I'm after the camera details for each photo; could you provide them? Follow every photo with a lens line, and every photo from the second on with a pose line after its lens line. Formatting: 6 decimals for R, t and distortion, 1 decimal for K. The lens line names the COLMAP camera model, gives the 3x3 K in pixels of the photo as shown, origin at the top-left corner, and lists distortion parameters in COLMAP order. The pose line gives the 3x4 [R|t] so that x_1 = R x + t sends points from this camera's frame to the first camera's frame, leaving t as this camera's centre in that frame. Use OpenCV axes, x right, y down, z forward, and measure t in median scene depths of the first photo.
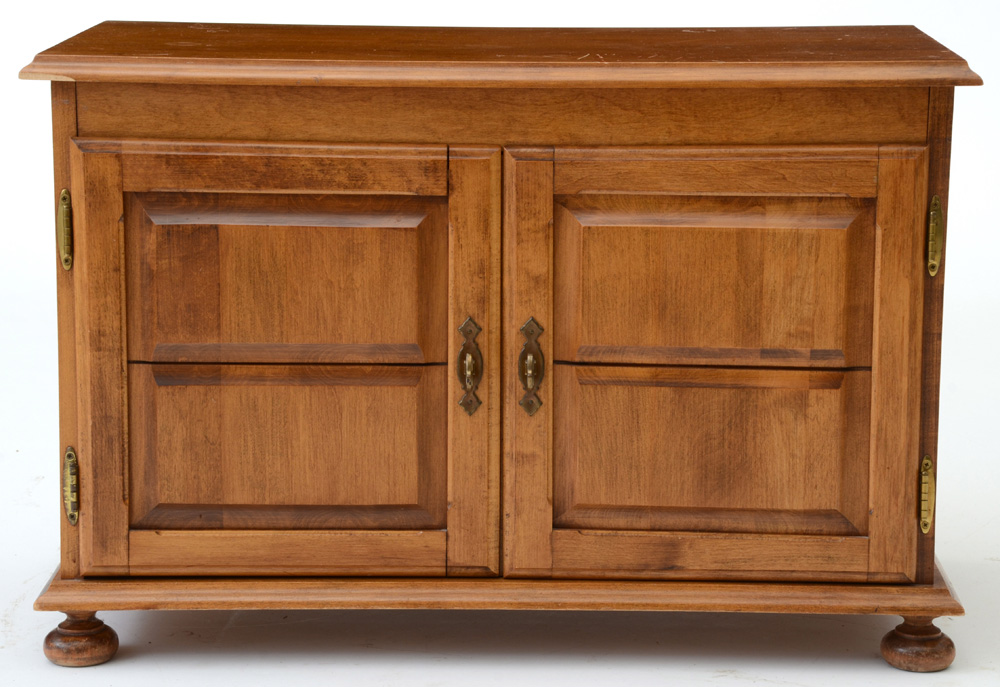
lens RADIAL K [[3008.8, 0, 499.2], [0, 3008.8, 322.1], [0, 0, 1]] dist [0.646327, 0.000000]
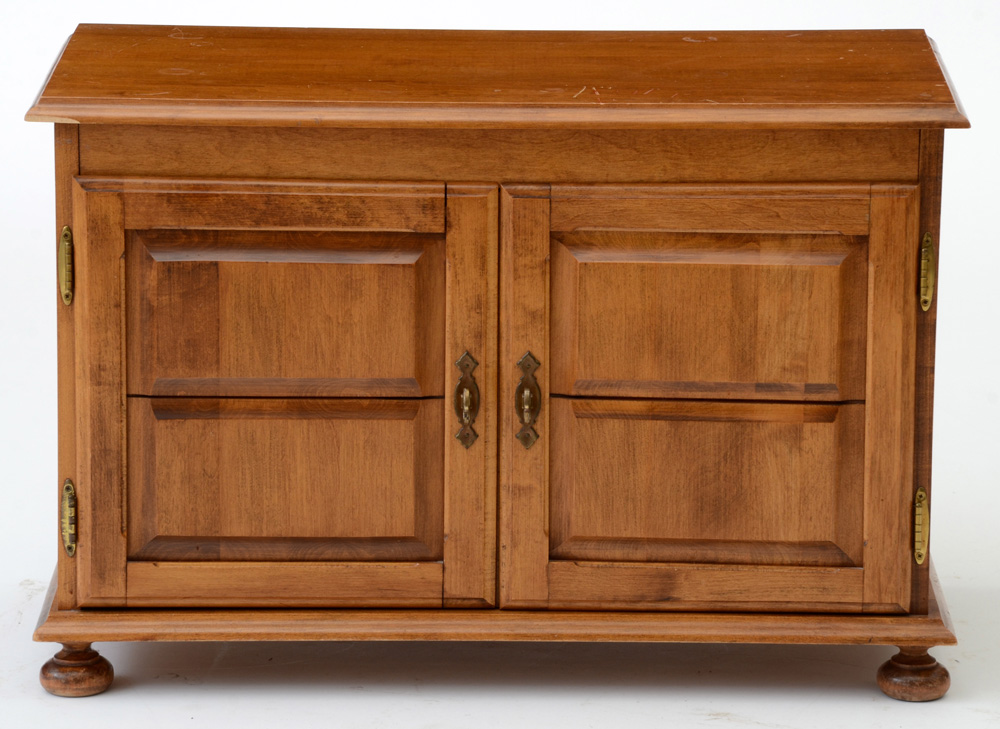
lens RADIAL K [[5588.1, 0, 489.6], [0, 5588.1, 325.2], [0, 0, 1]] dist [1.575204, 0.000000]
pose [[0.999947, -0.000696, 0.010225, -0.021216], [0.000235, 0.998989, 0.044944, -0.094151], [-0.010246, -0.044940, 0.998937, -0.863113]]
